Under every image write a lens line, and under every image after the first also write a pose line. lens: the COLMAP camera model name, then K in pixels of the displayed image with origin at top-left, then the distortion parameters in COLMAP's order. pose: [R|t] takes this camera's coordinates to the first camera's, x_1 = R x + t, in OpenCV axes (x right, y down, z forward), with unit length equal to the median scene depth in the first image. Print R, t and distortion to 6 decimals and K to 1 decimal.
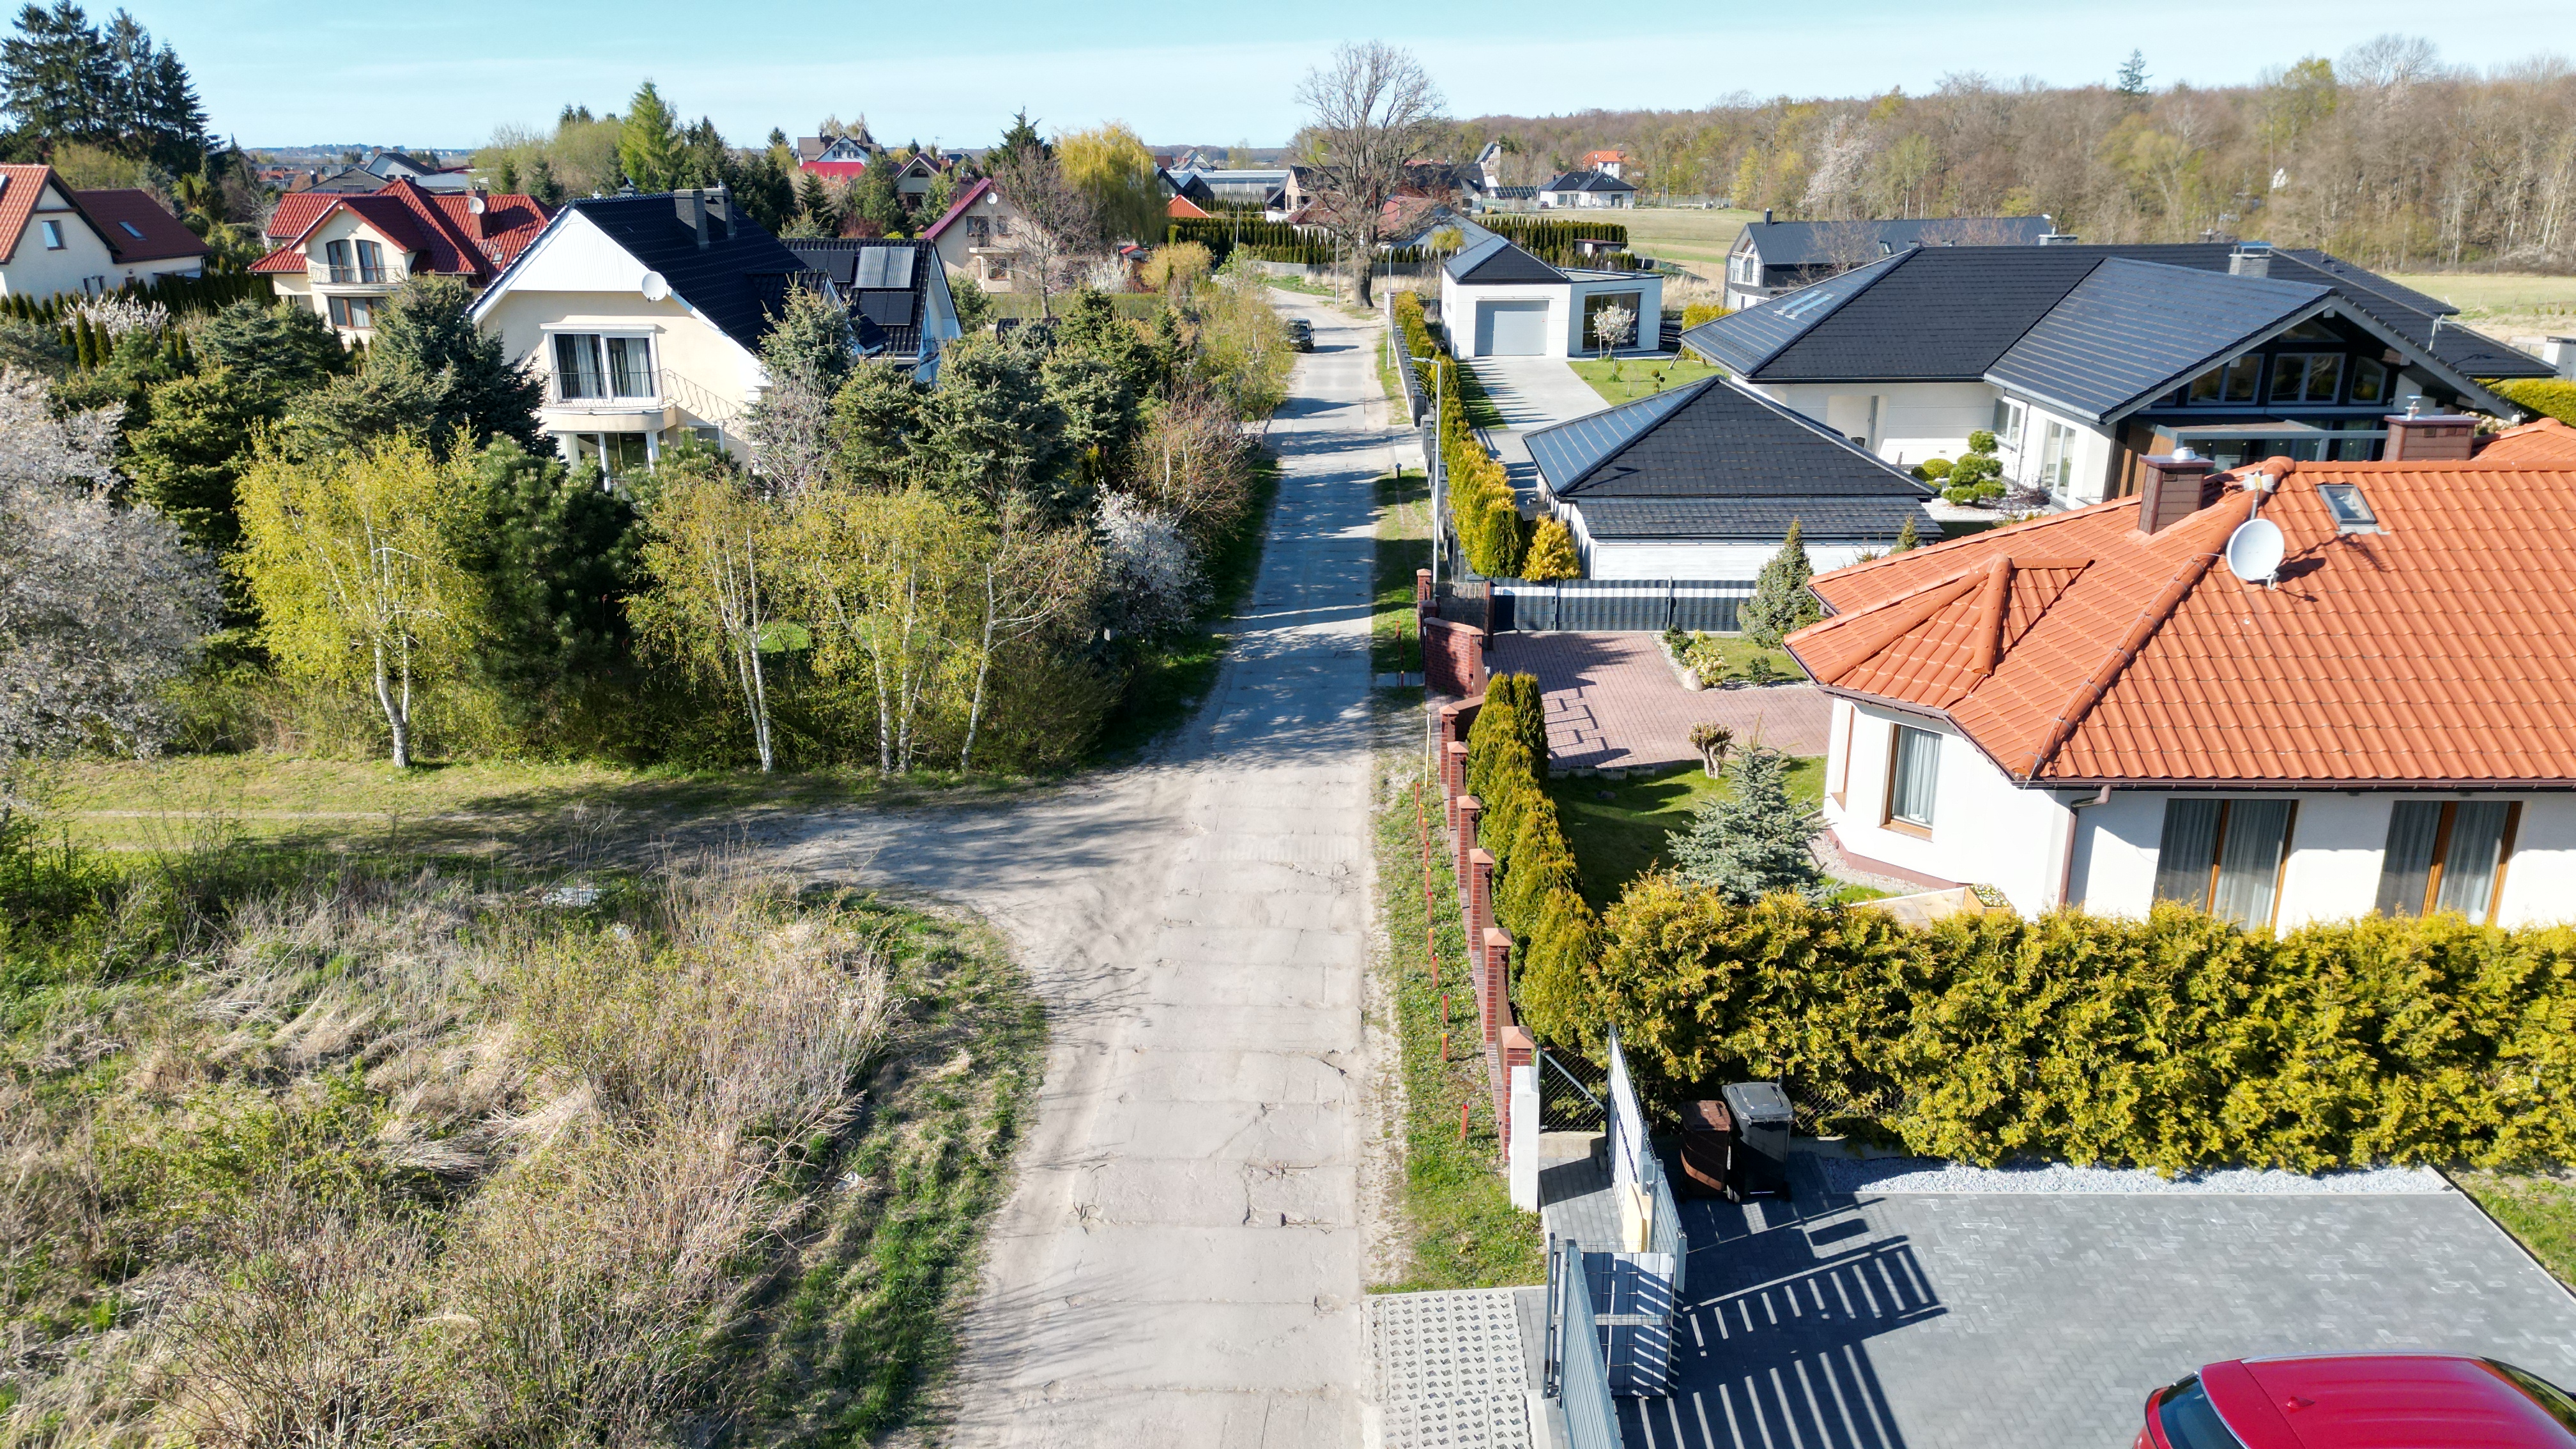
lens RADIAL K [[1811.3, 0, 1290.8], [0, 1811.3, 709.2], [0, 0, 1]] dist [0.105832, -0.109704]
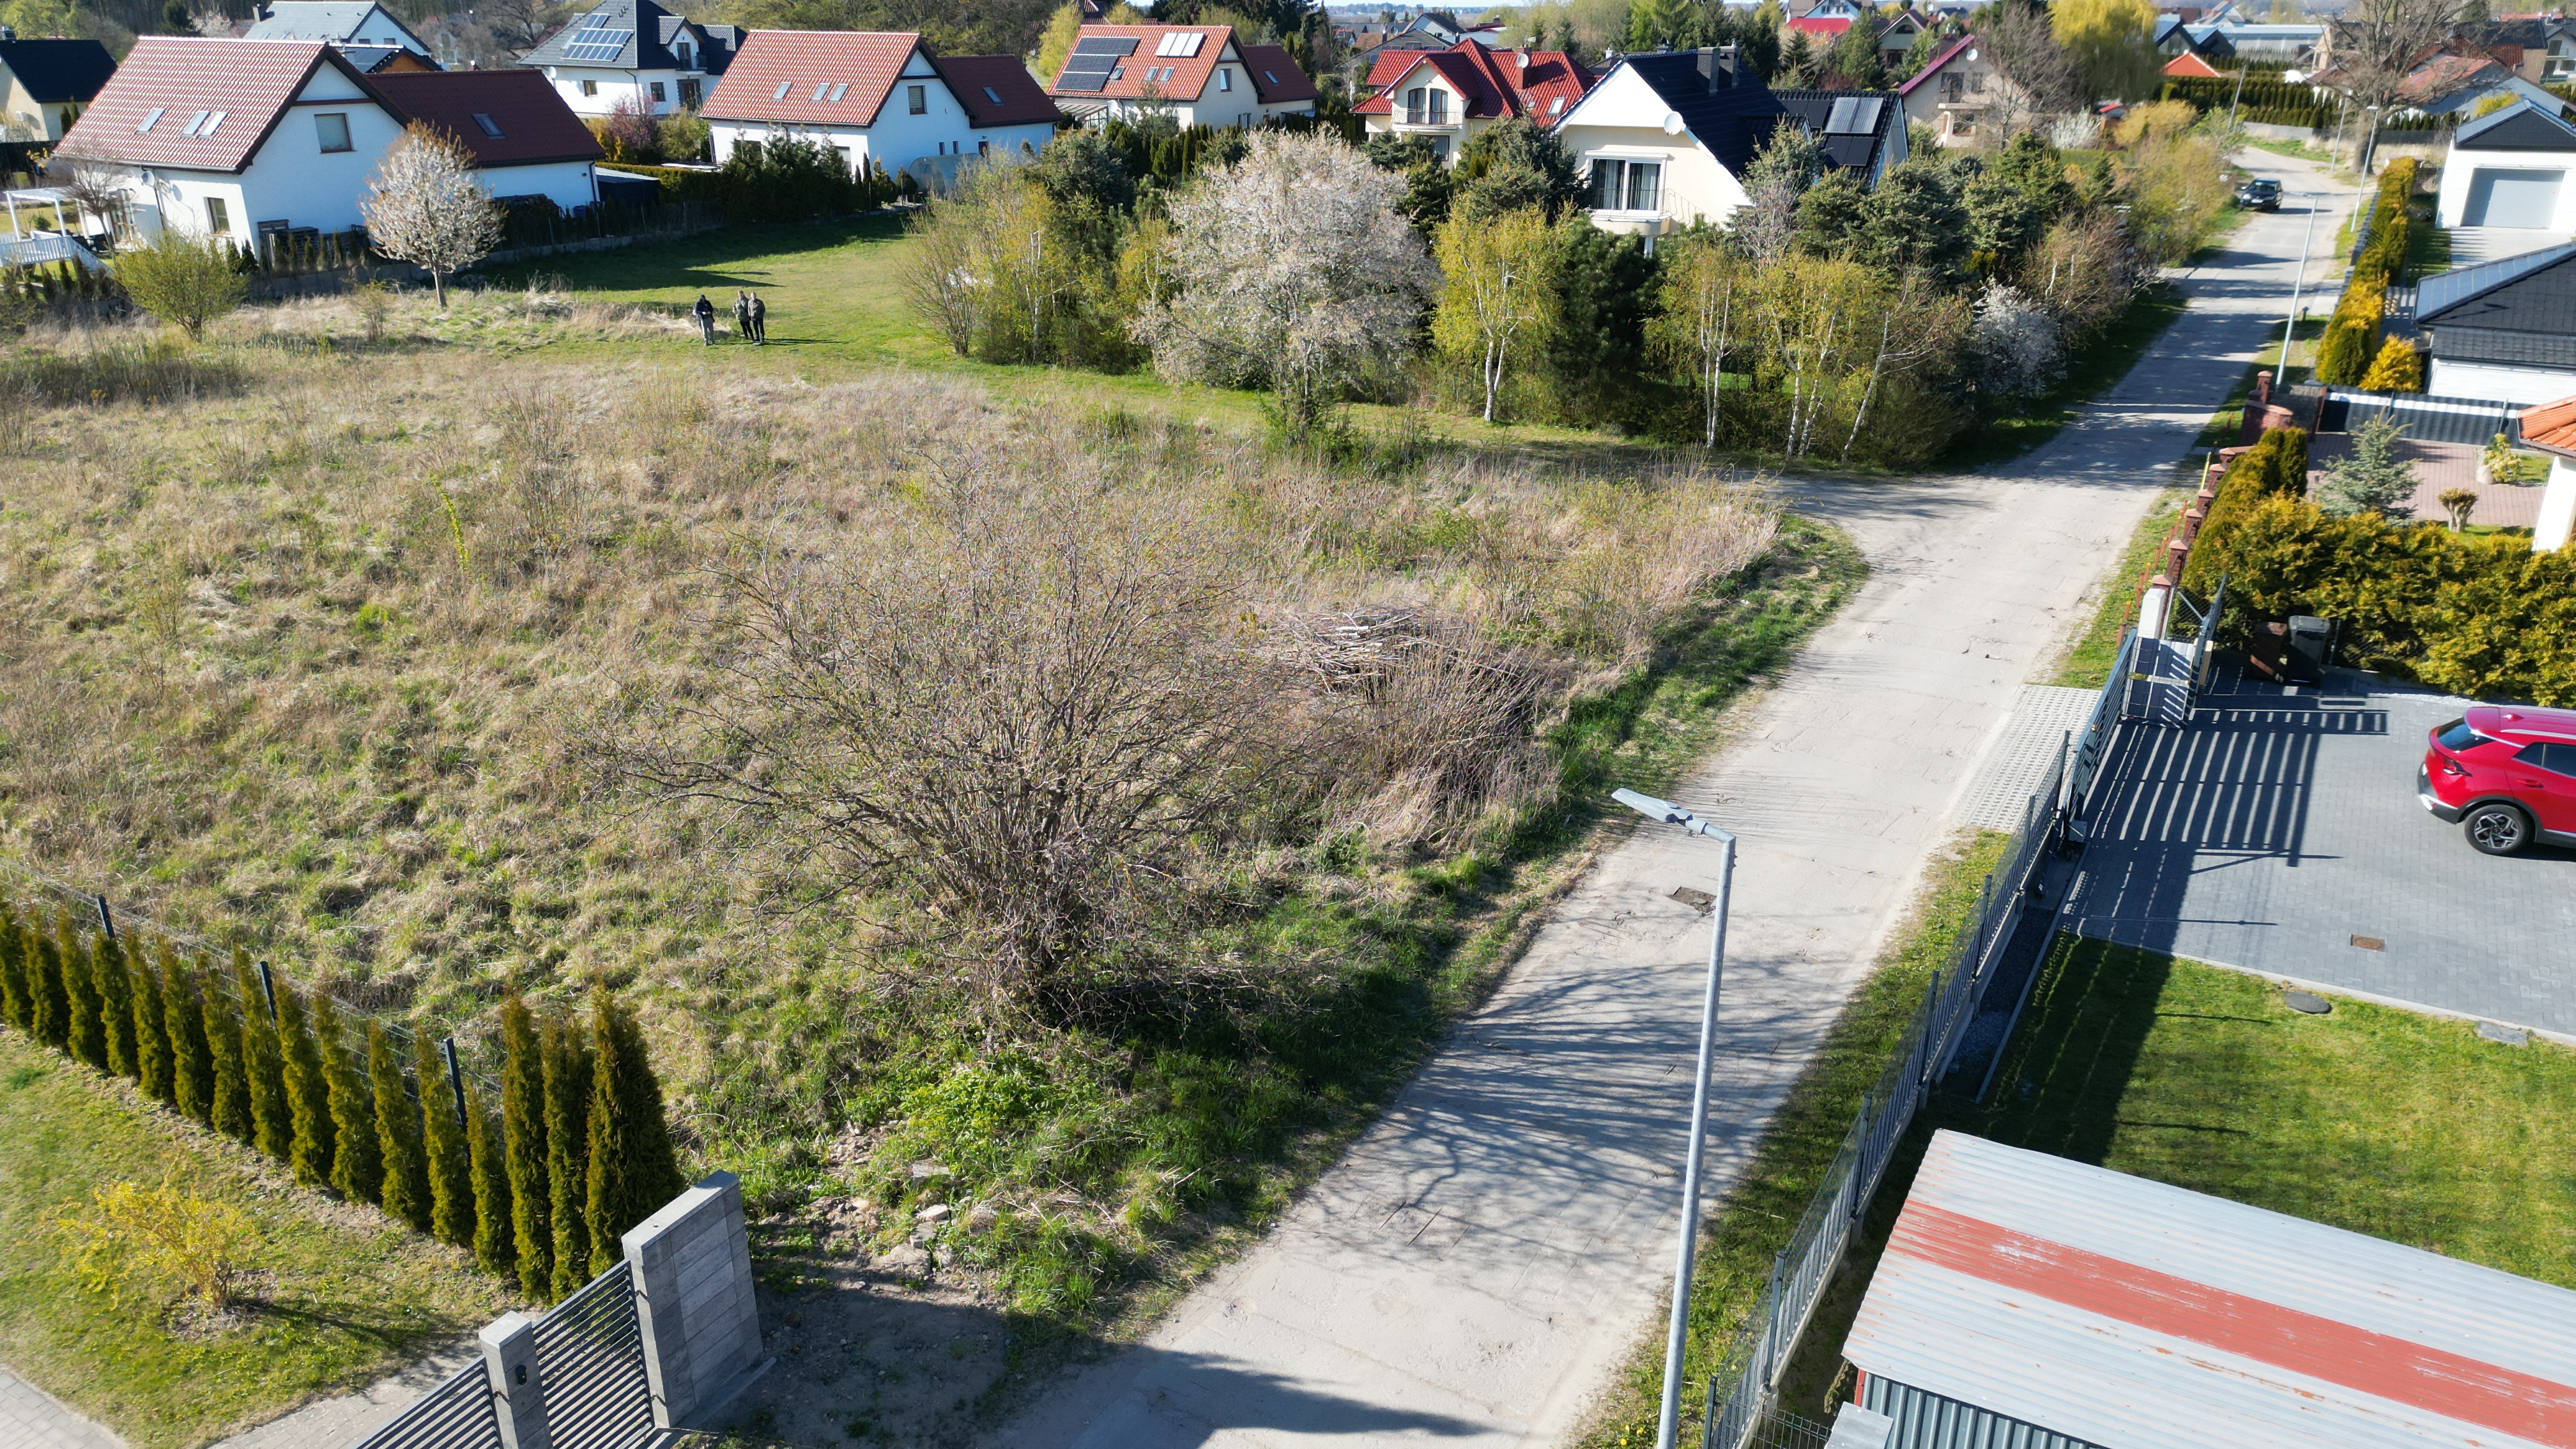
lens RADIAL K [[1811.3, 0, 1290.8], [0, 1811.3, 709.2], [0, 0, 1]] dist [0.105832, -0.109704]
pose [[0.879131, 0.177691, -0.442216, 0.087439], [-0.146391, 0.983718, 0.104250, 0.109004], [0.453541, -0.026913, 0.890829, -0.389664]]
